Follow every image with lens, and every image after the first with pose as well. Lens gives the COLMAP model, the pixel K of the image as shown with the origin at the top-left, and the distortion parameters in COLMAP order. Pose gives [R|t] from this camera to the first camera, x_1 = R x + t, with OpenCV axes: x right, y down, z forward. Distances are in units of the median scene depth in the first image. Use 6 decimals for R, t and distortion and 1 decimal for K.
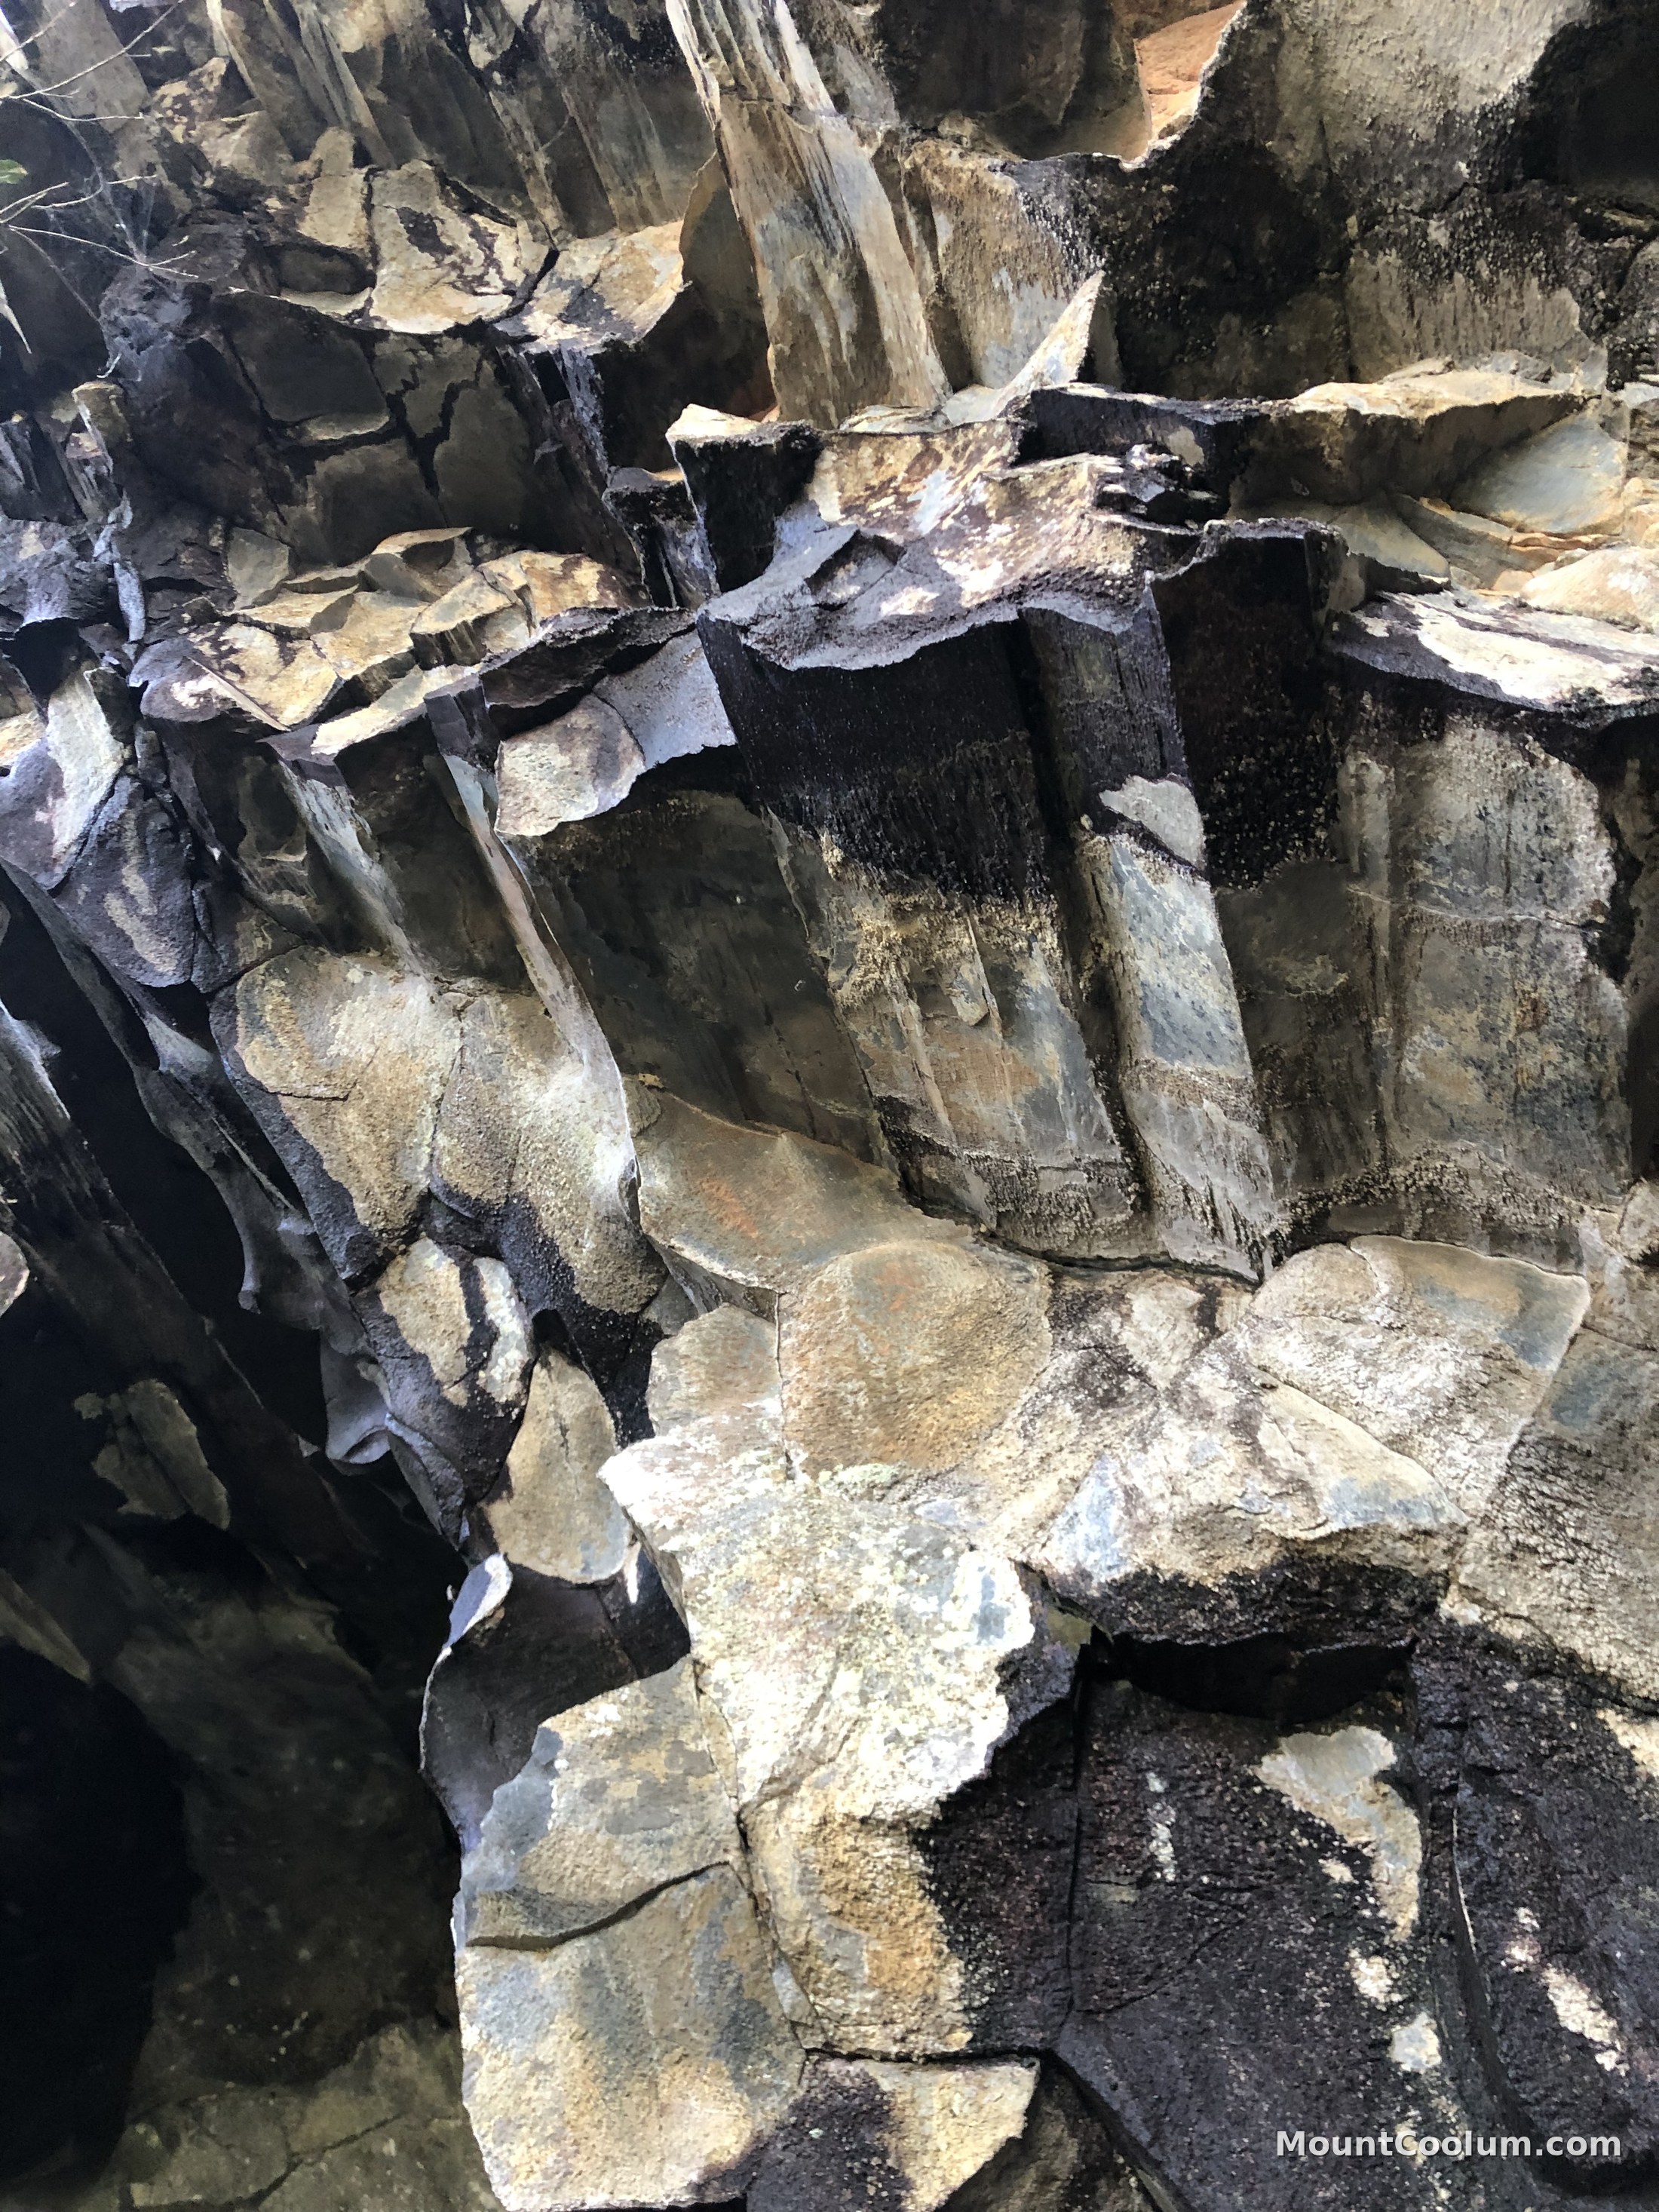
lens RADIAL K [[1827.2, 0, 829.5], [0, 1827.2, 1106.0], [0, 0, 1]] dist [0.010981, -0.003213]
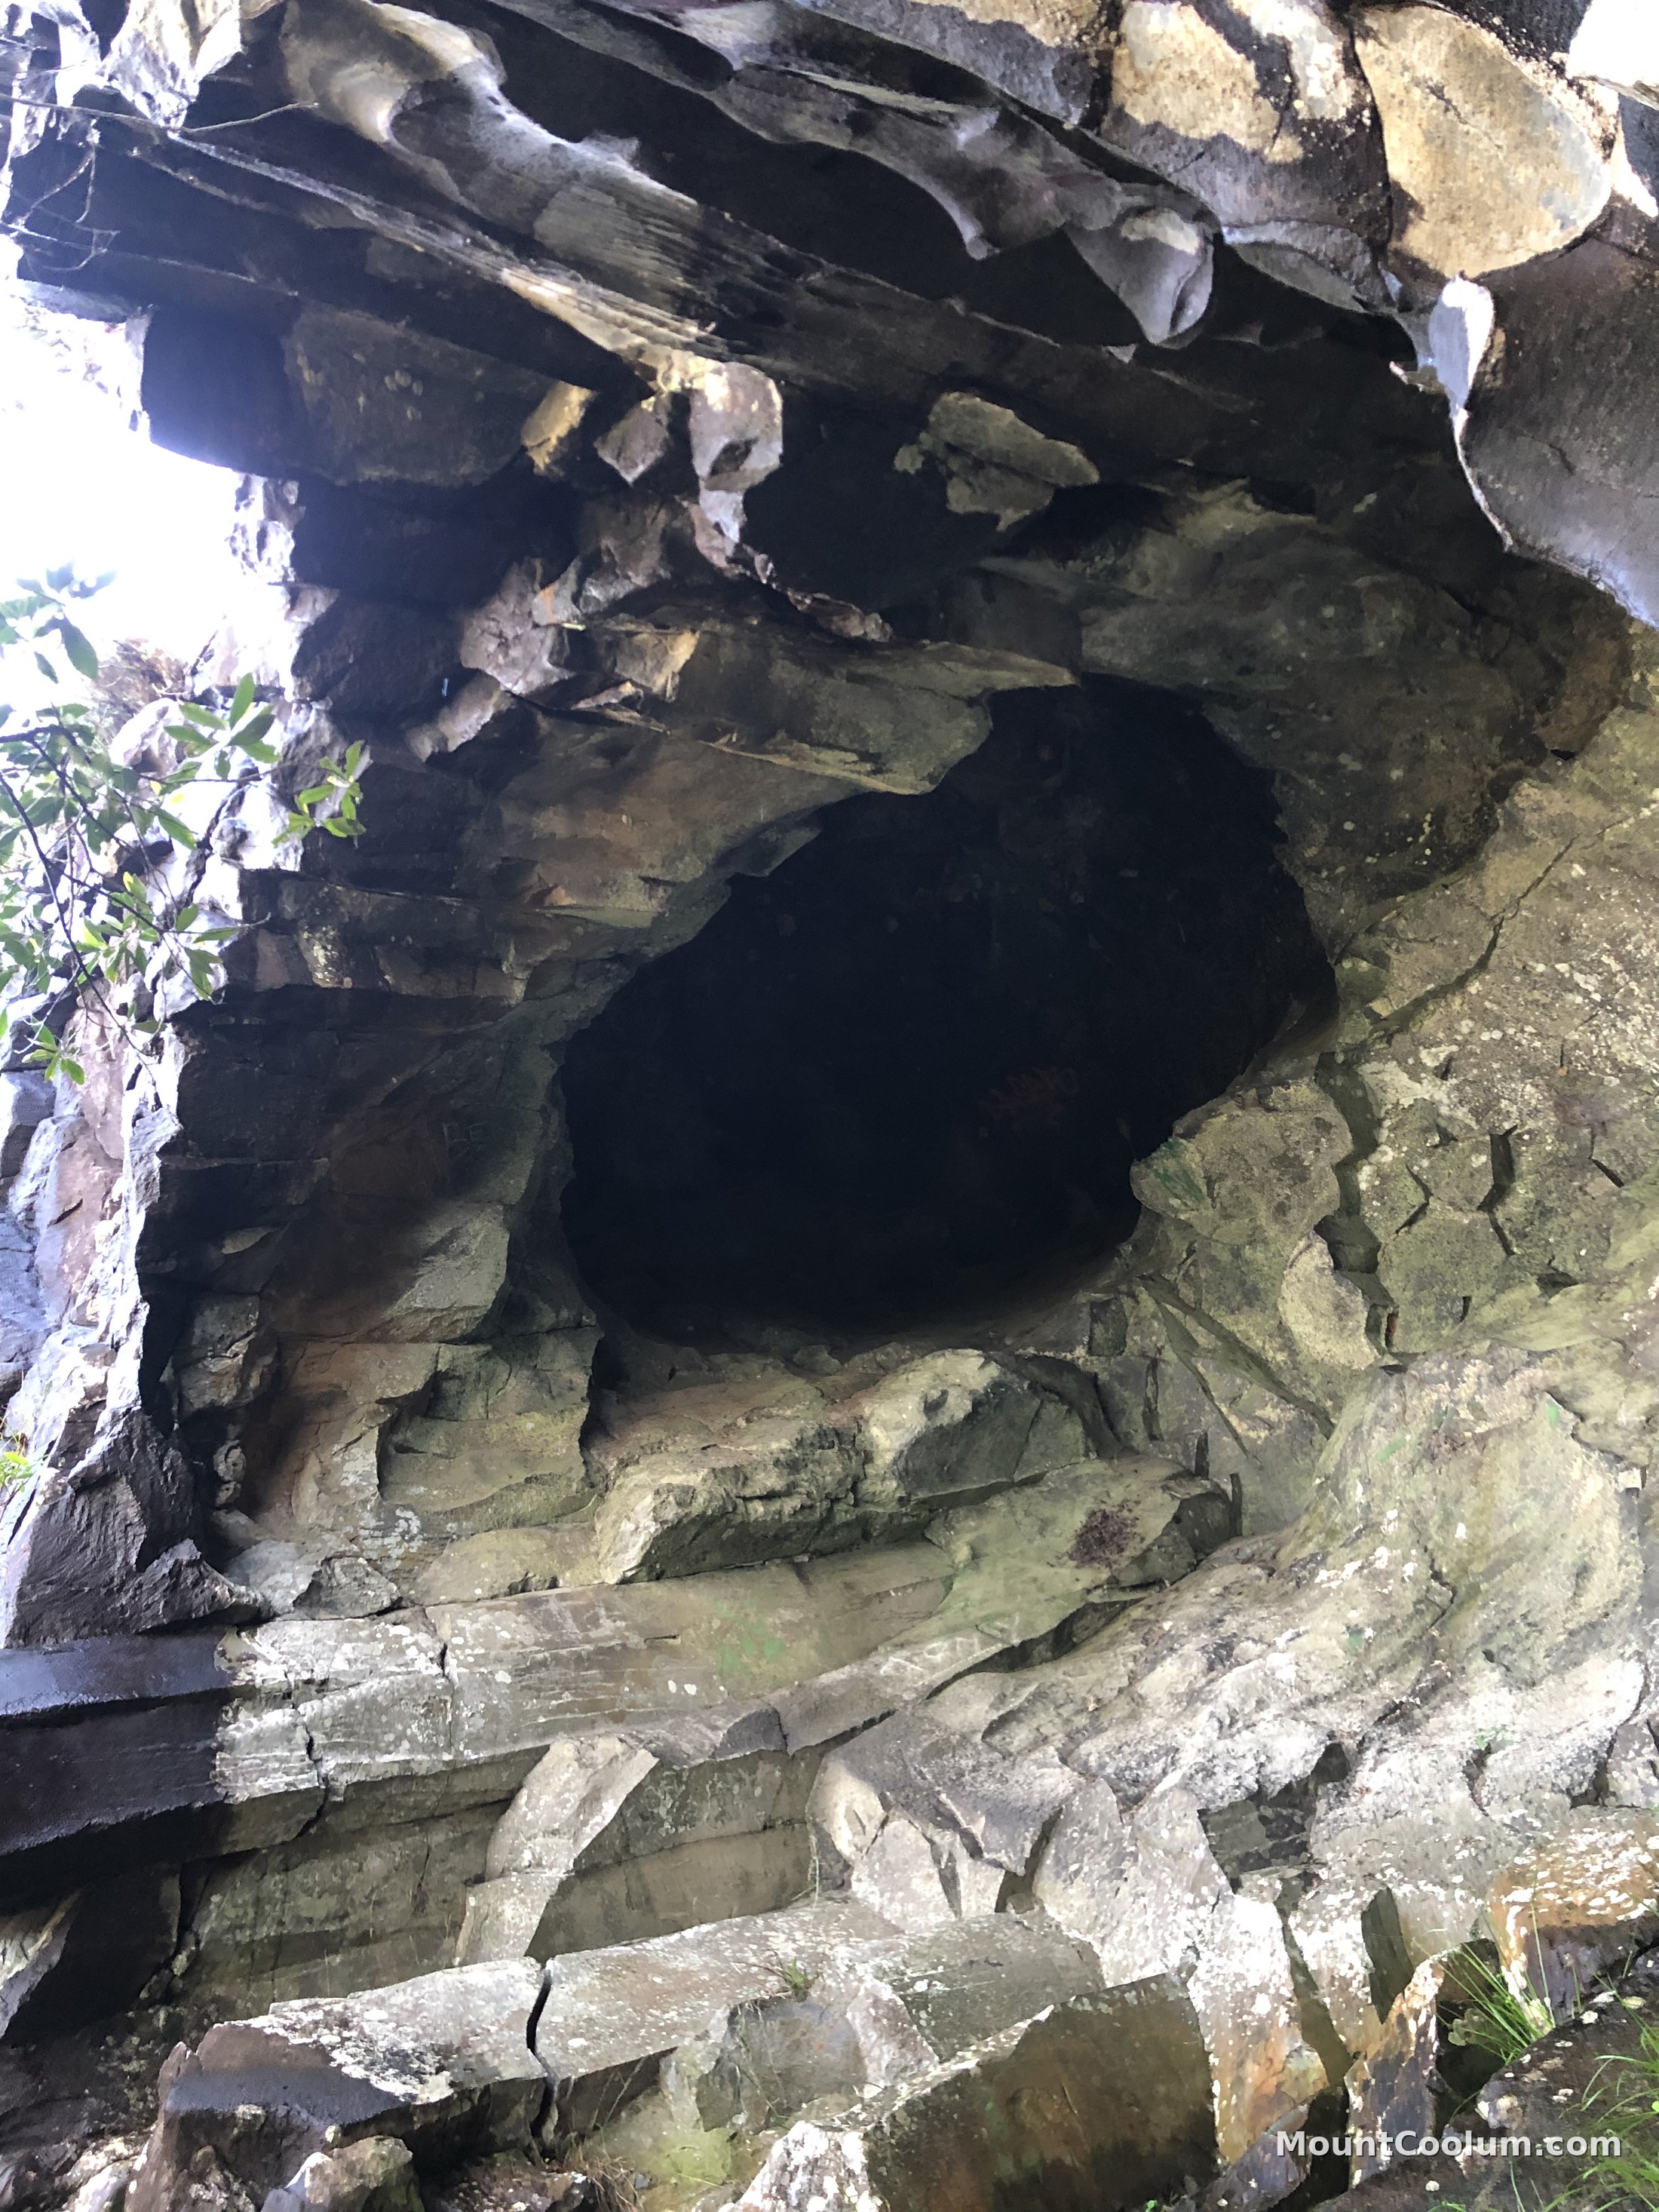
lens RADIAL K [[1835.6, 0, 829.5], [0, 1835.6, 1106.0], [0, 0, 1]] dist [0.051180, -0.096284]
pose [[0.735881, -0.398973, -0.547083, -0.058977], [0.639791, 0.674238, 0.368878, 0.013644], [0.221692, -0.621469, 0.751418, 0.083860]]
